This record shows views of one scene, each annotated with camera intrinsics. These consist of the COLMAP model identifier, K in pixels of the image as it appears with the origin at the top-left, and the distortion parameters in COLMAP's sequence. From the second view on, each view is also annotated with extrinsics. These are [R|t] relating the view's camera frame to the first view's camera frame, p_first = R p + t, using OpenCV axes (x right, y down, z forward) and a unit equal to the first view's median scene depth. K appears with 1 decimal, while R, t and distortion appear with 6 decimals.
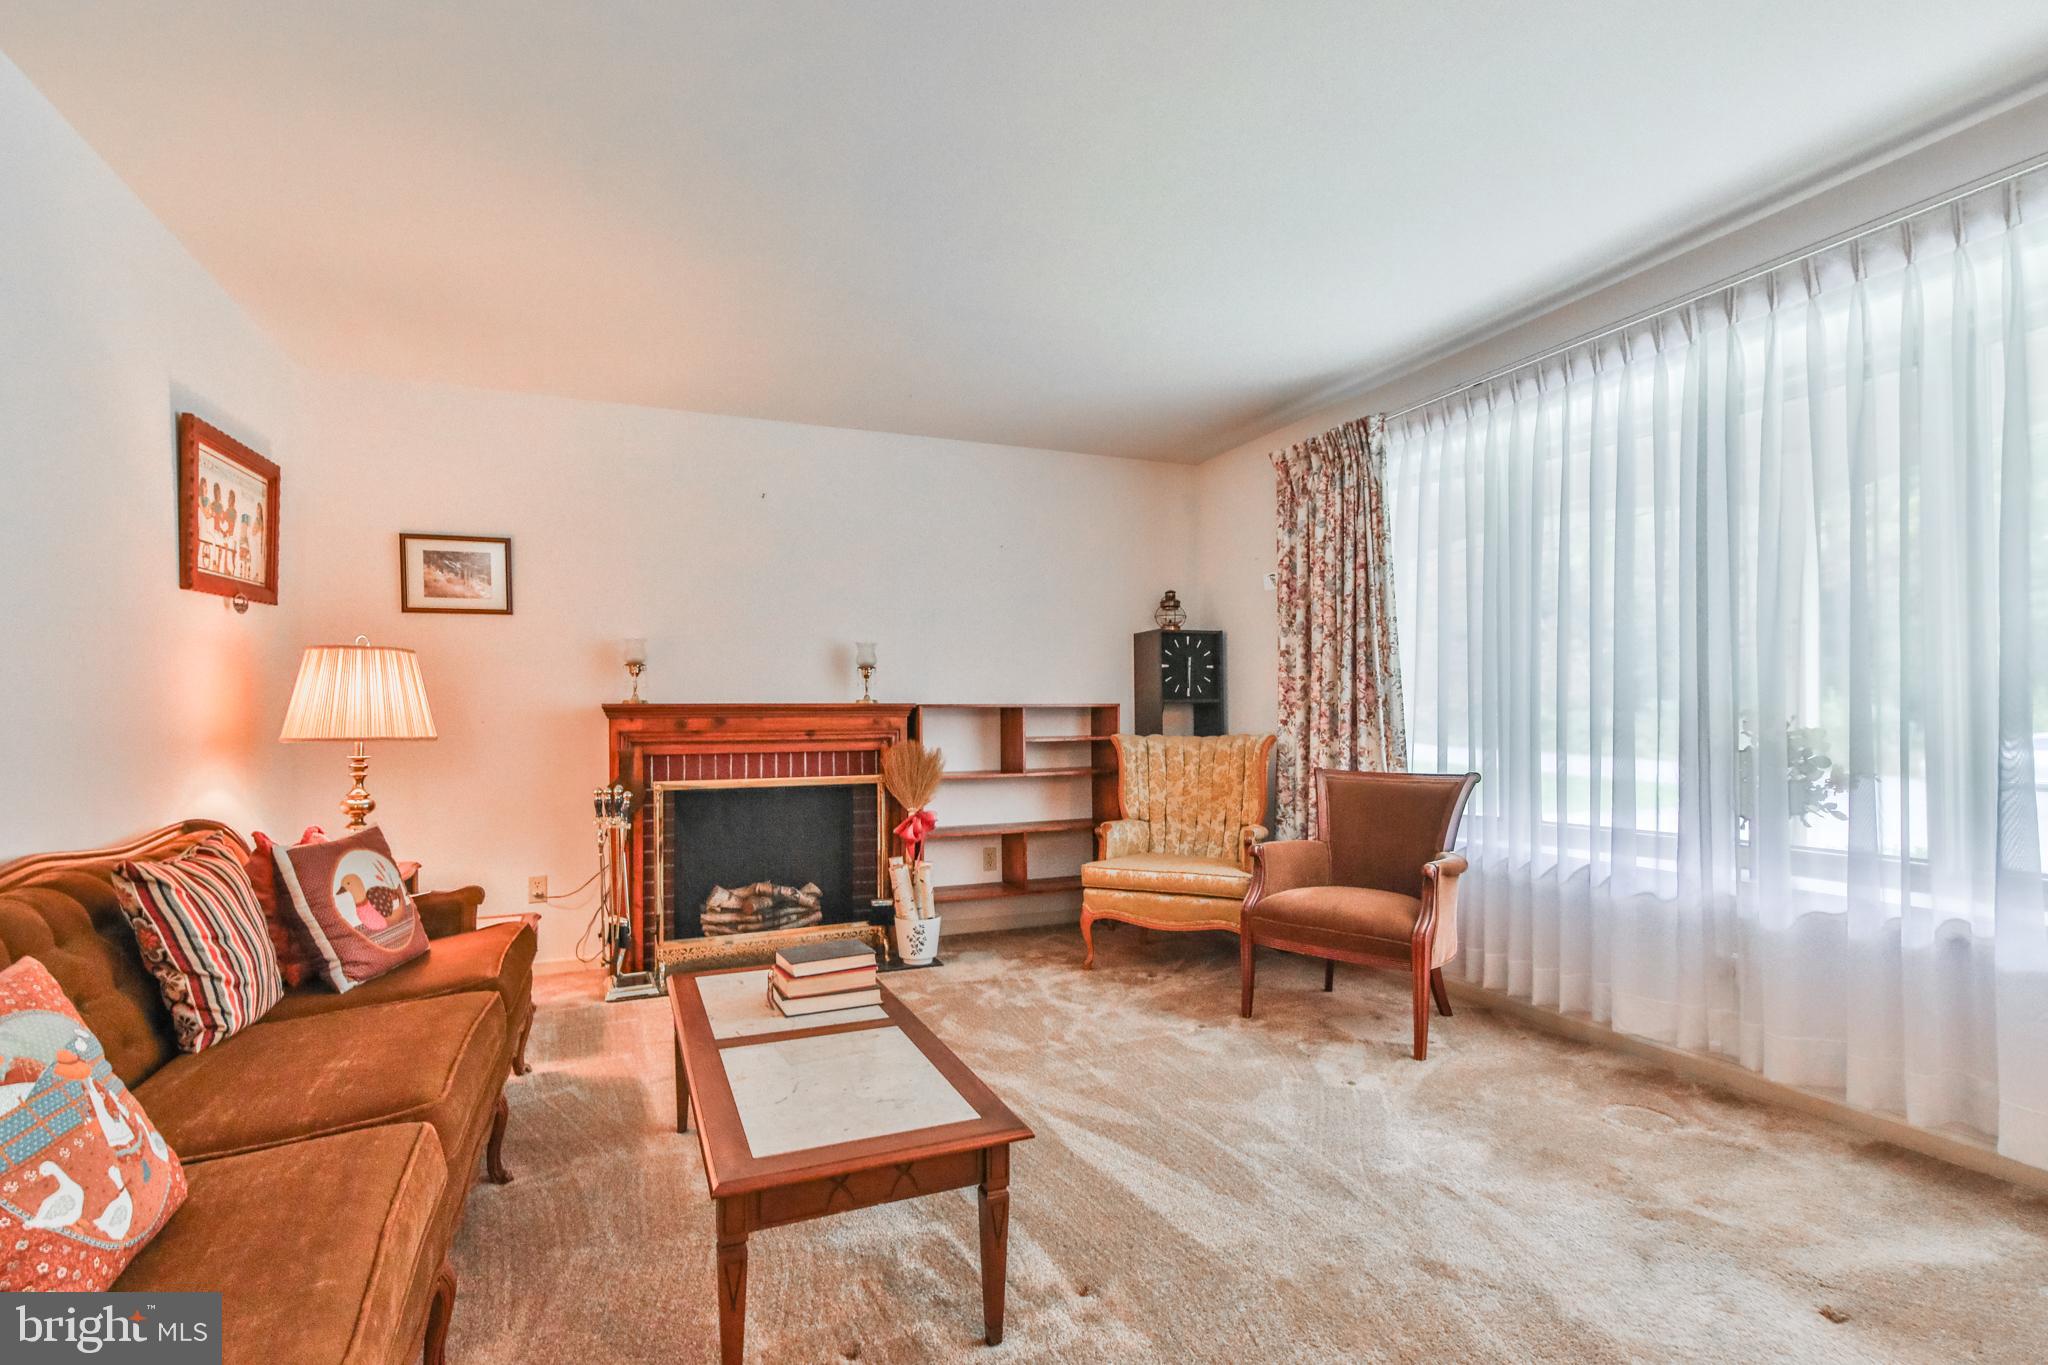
lens RADIAL K [[922.2, 0, 980.2], [0, 922.2, 704.4], [0, 0, 1]] dist [0.029313, -0.012084]
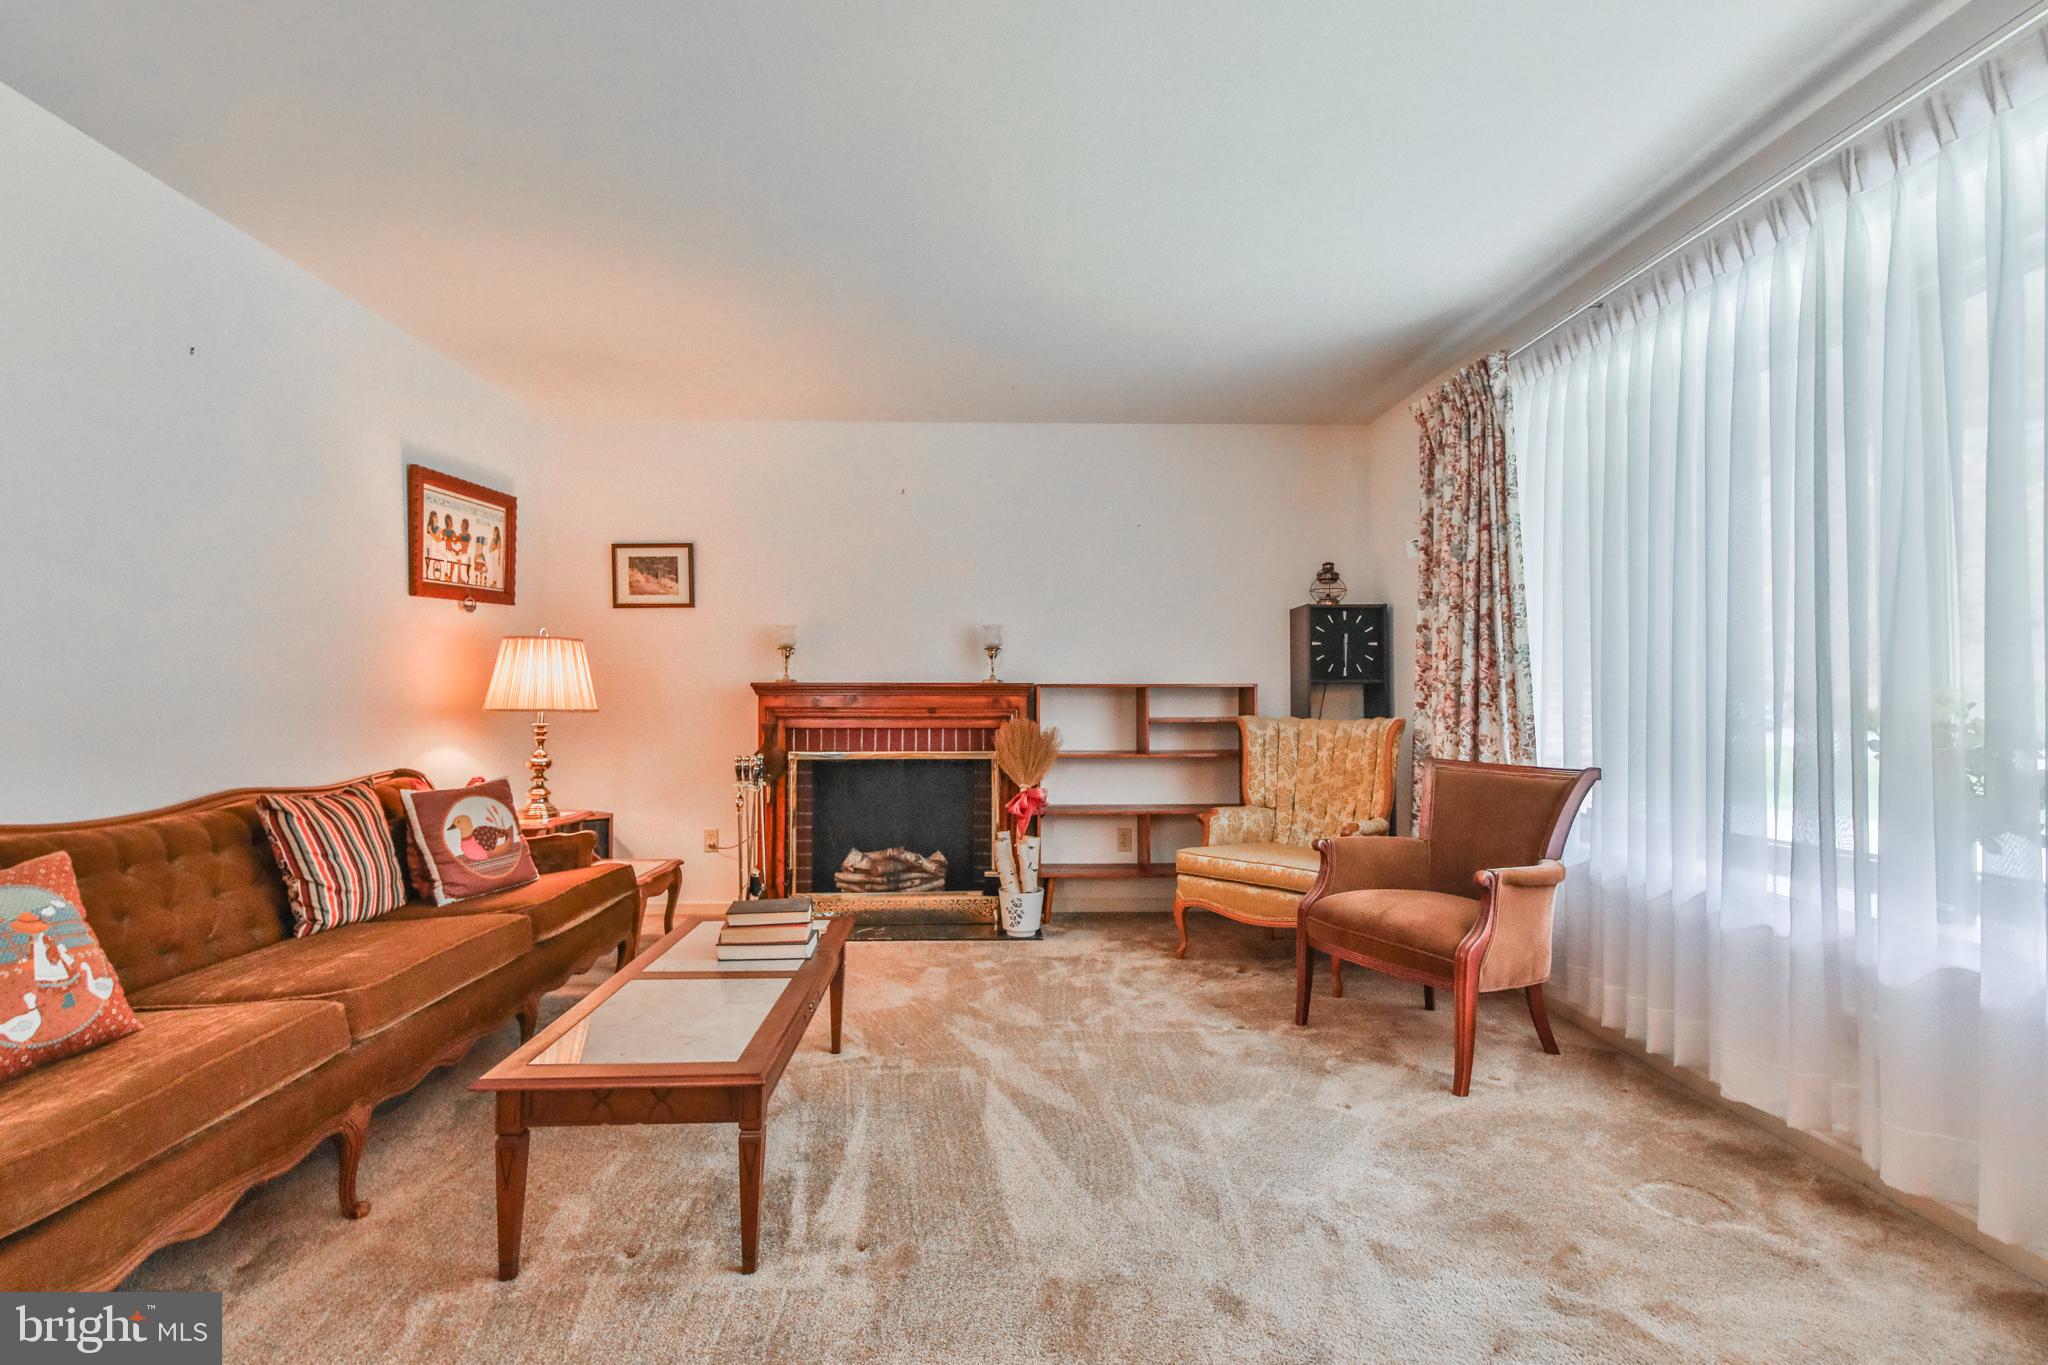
lens RADIAL K [[915.0, 0, 1023.1], [0, 915.0, 676.5], [0, 0, 1]] dist [0.023401, -0.009439]
pose [[0.942338, 0.000097, -0.334661, 0.289526], [-0.002904, 0.999965, -0.007888, -0.000442], [0.334649, 0.008406, 0.942305, 0.038078]]
